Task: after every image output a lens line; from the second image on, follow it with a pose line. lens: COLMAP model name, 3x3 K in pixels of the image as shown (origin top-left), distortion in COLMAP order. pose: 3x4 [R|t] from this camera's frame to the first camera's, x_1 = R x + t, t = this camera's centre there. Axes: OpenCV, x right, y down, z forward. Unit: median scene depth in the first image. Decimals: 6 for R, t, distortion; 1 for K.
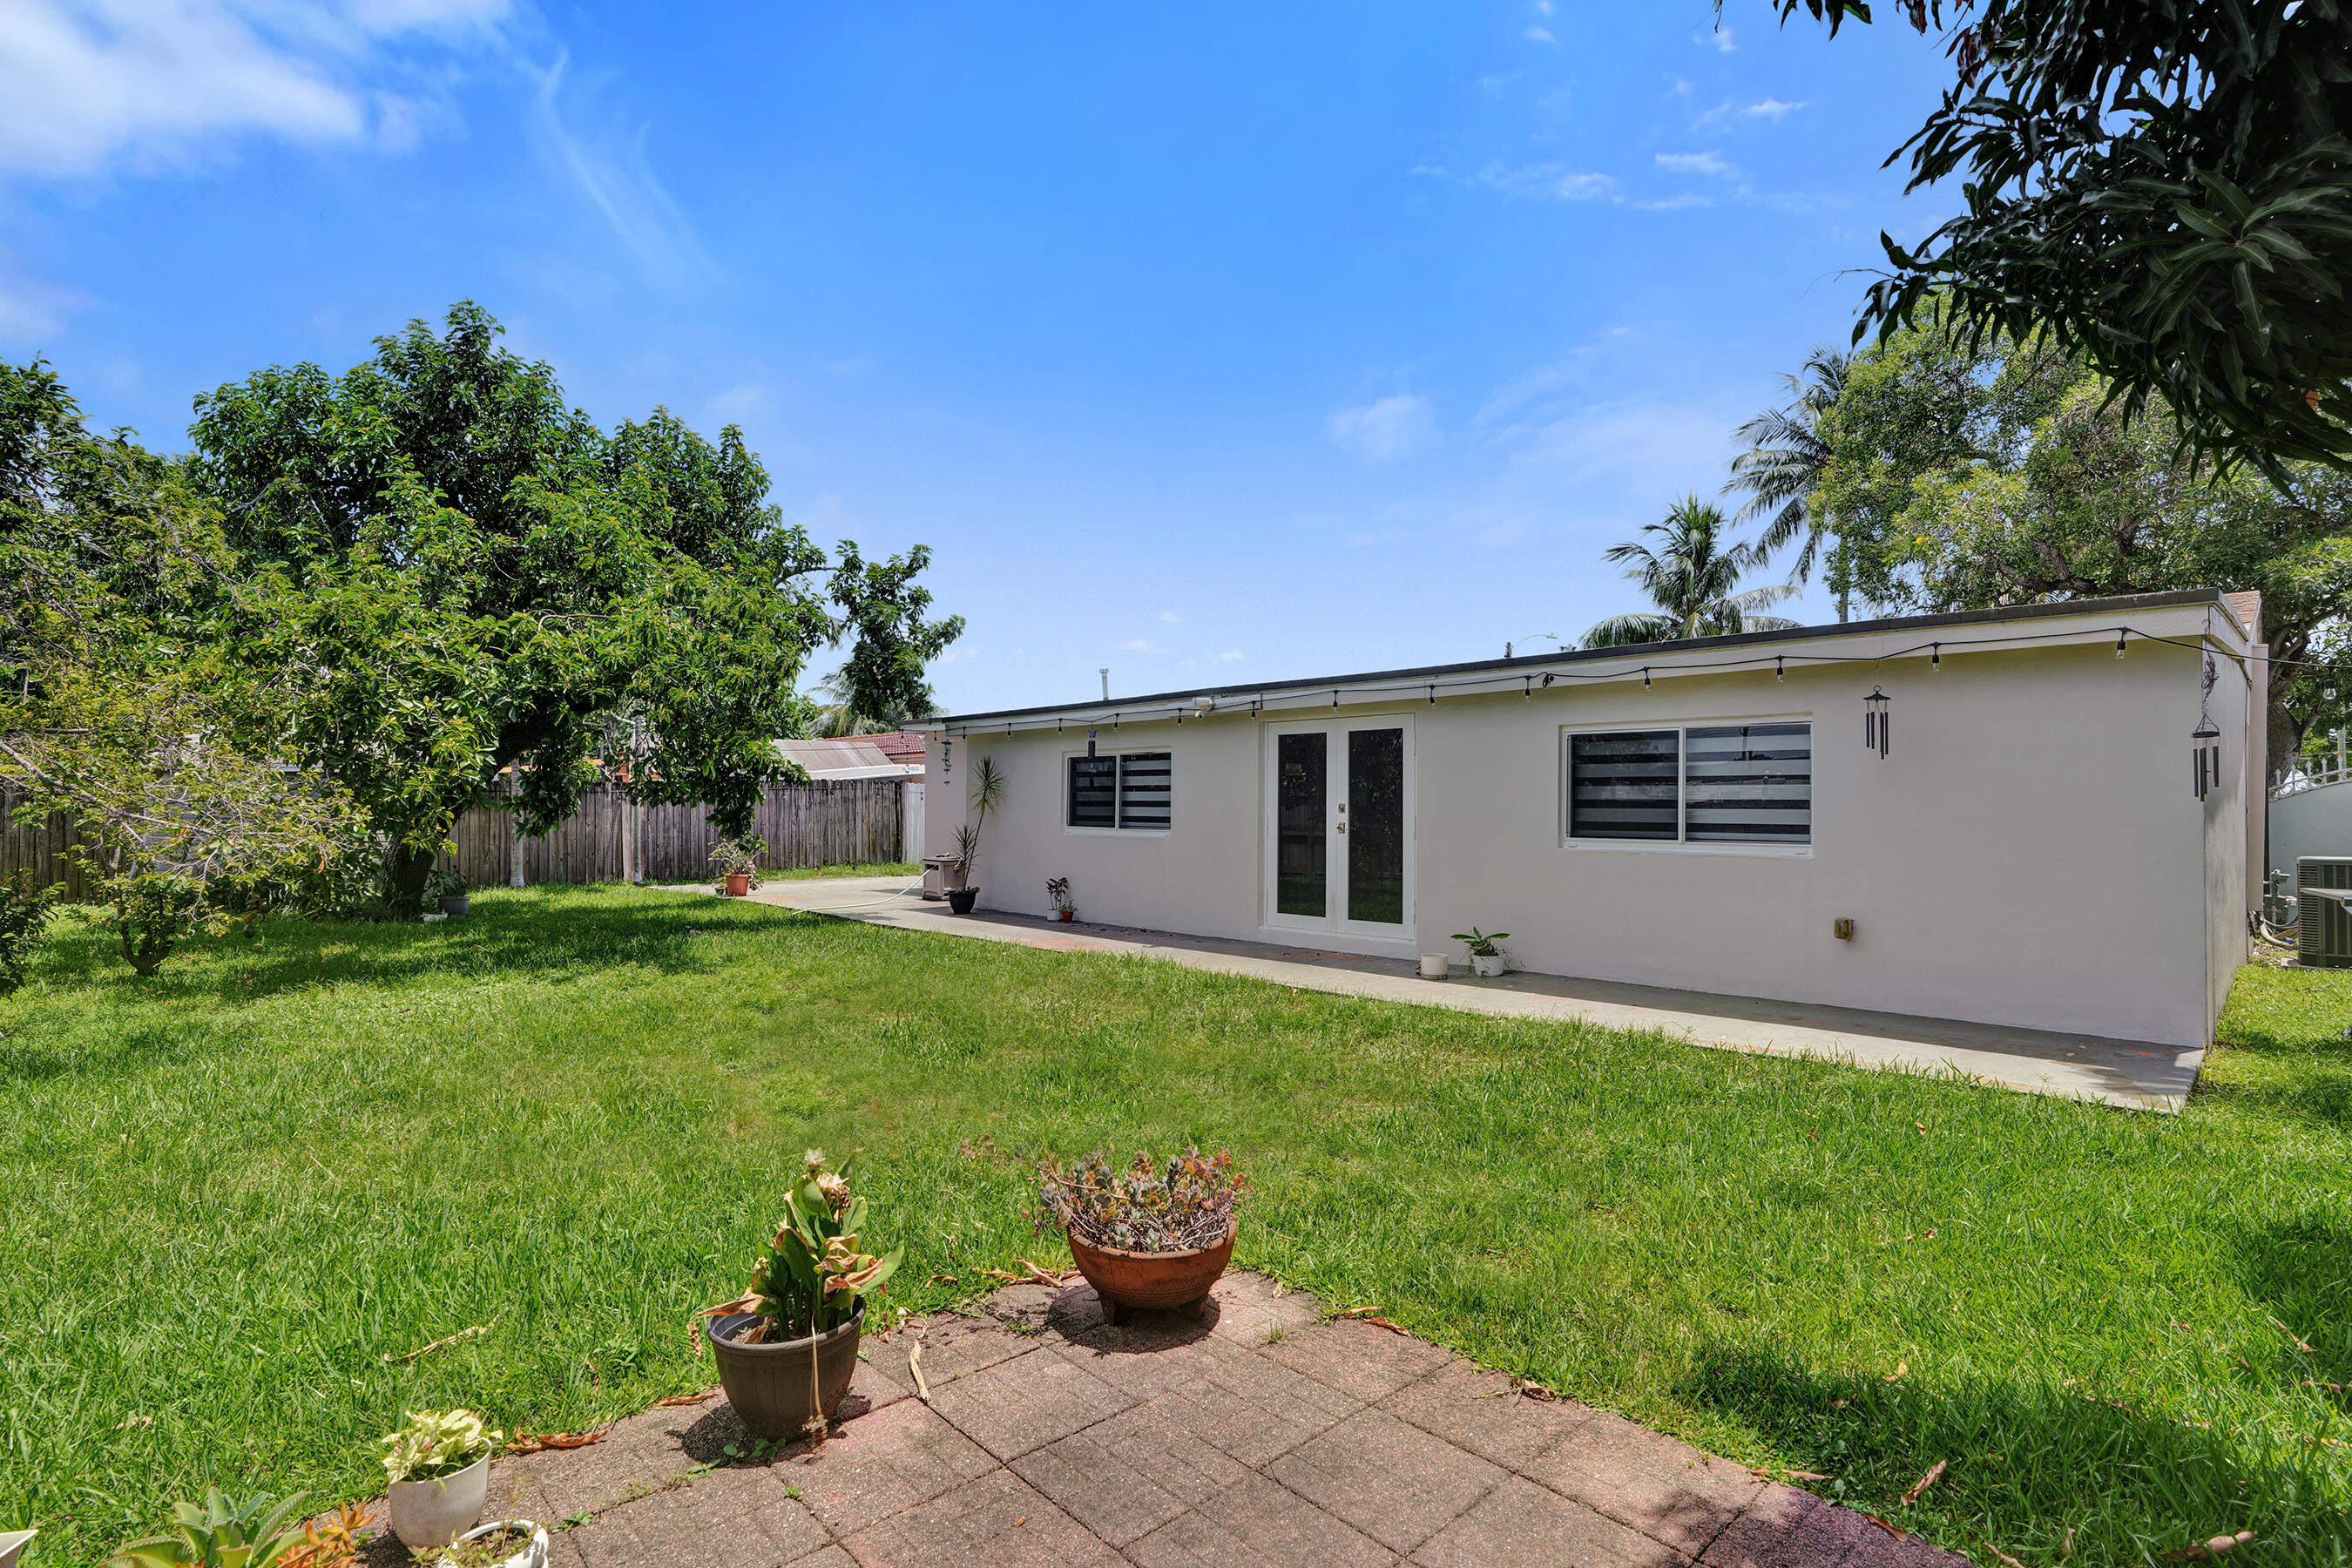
lens RADIAL K [[1127.3, 0, 1216.0], [0, 1127.3, 792.0], [0, 0, 1]] dist [-0.044969, -0.000036]
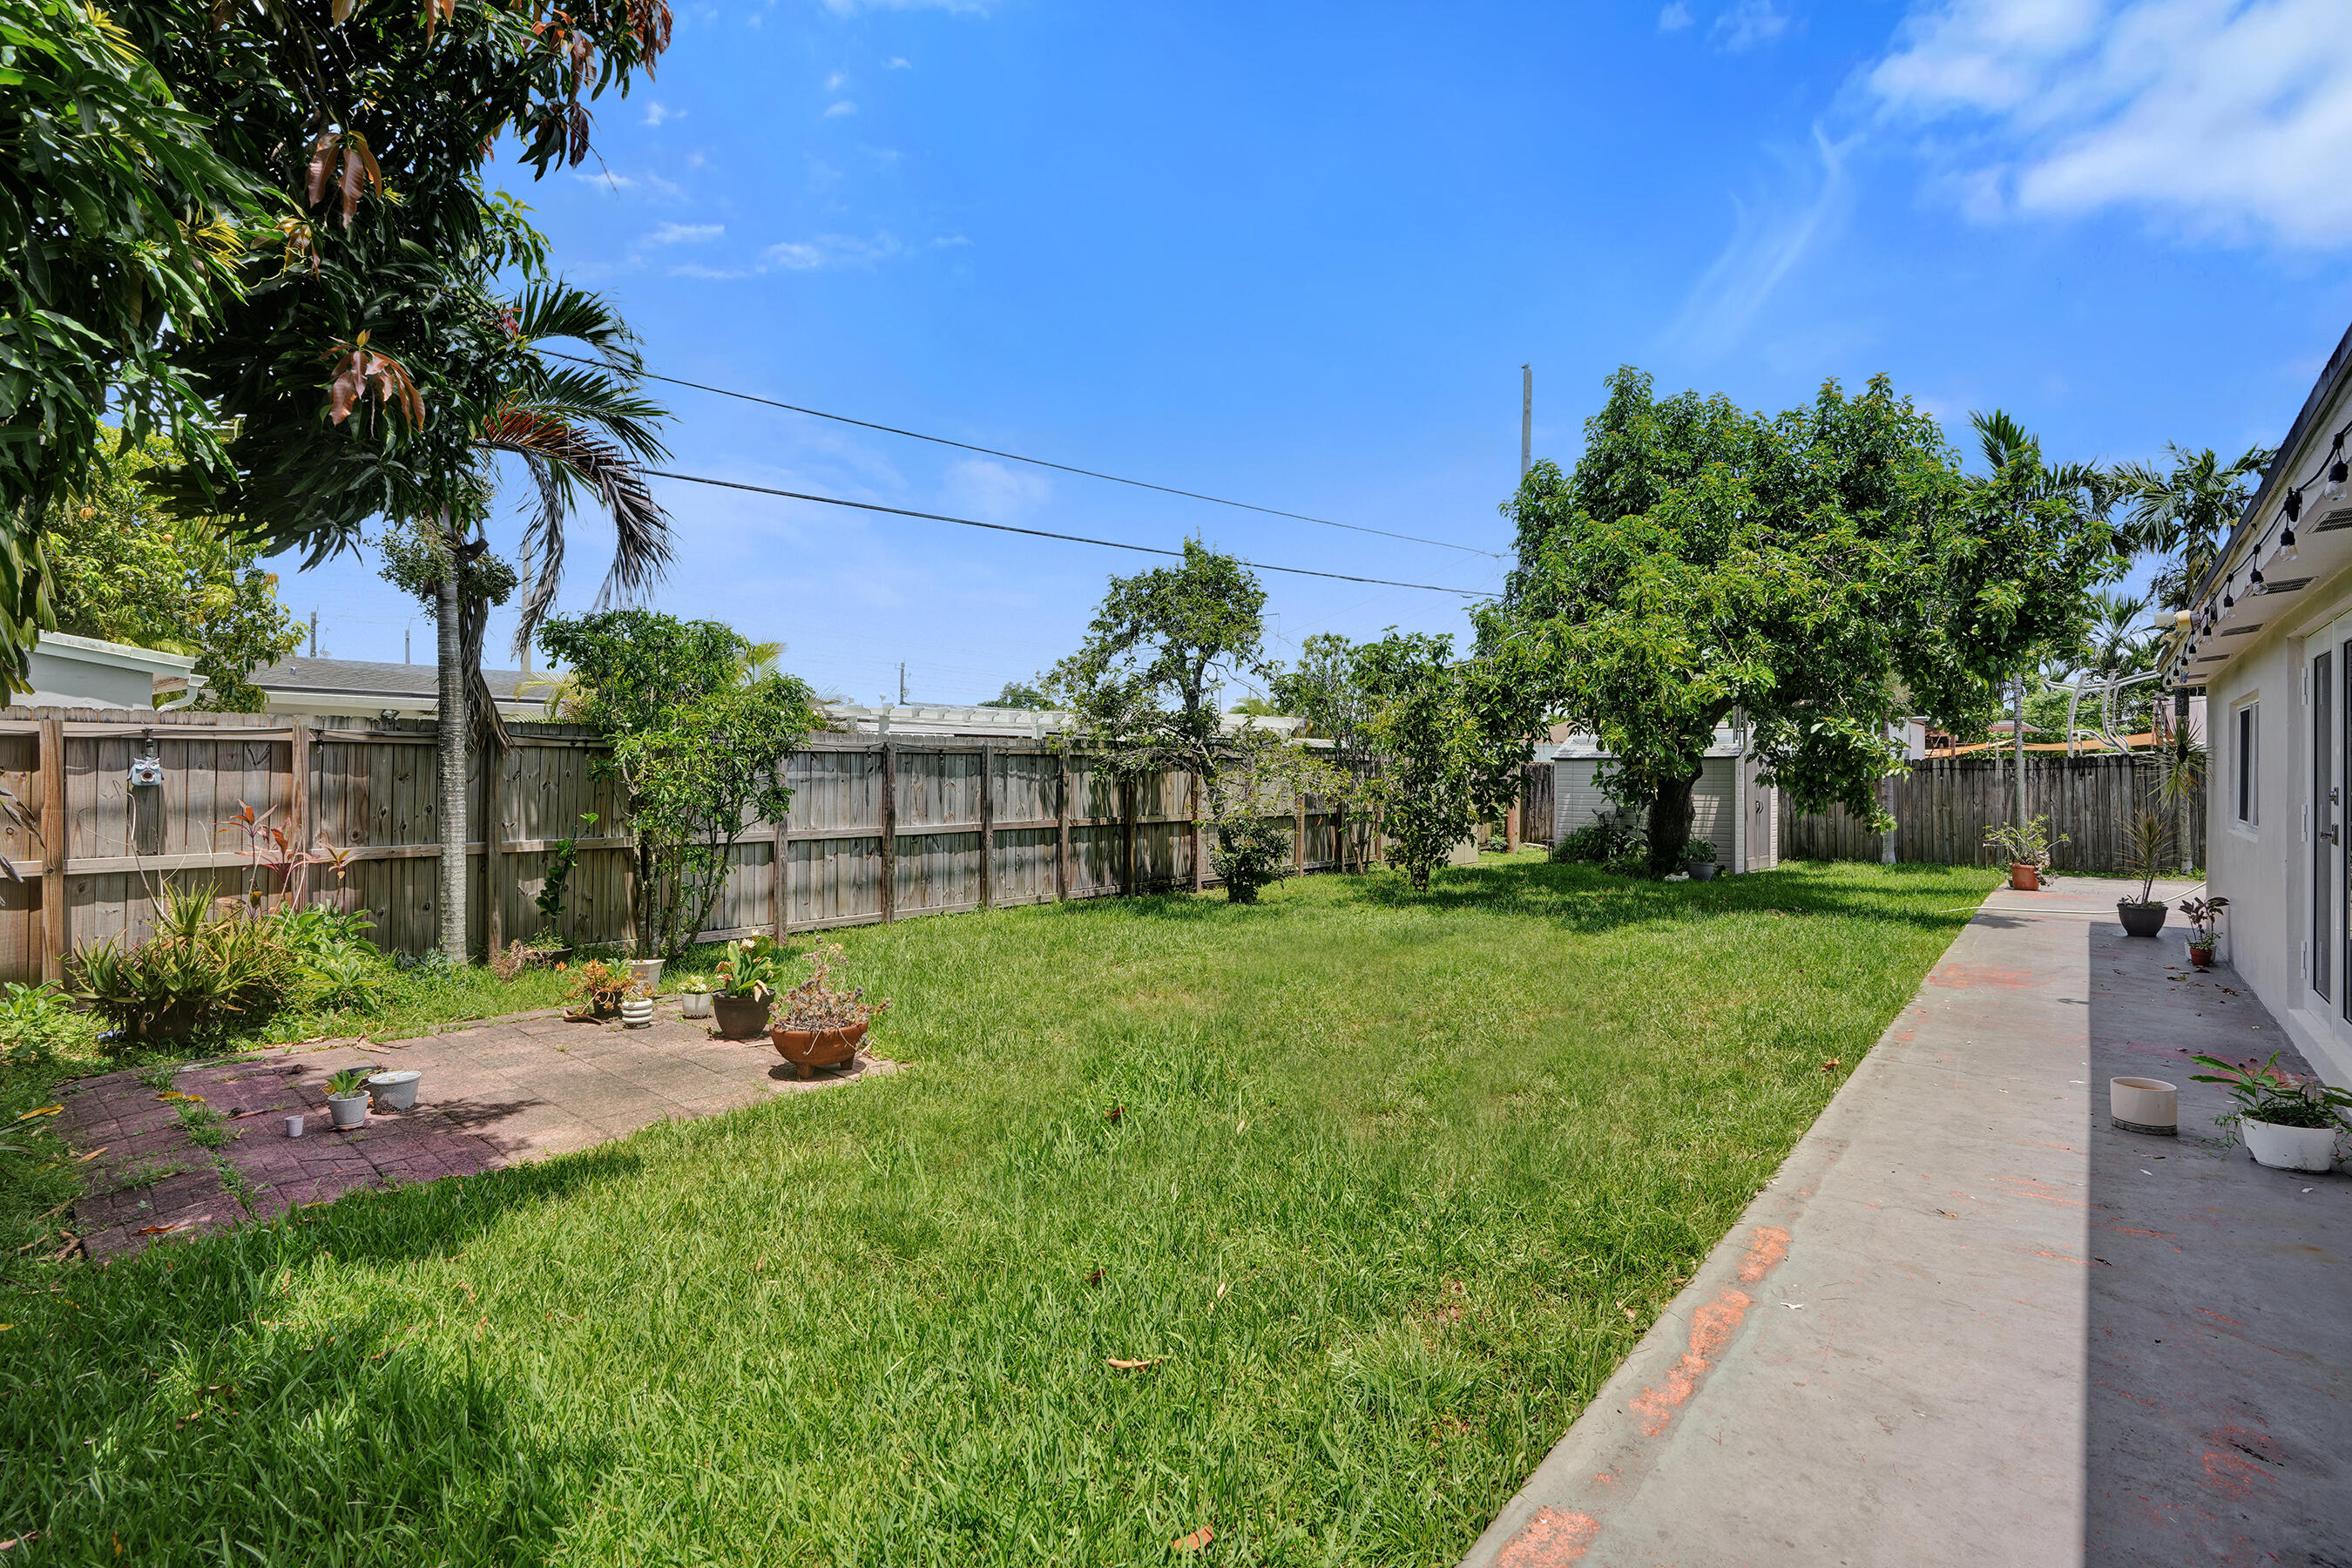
lens RADIAL K [[1127.3, 0, 1216.0], [0, 1127.3, 792.0], [0, 0, 1]] dist [-0.044969, -0.000036]
pose [[0.139780, 0.007062, -0.990157, 1.959853], [0.013685, 0.999865, 0.009063, 0.010128], [0.990088, -0.014817, 0.139665, 1.506023]]
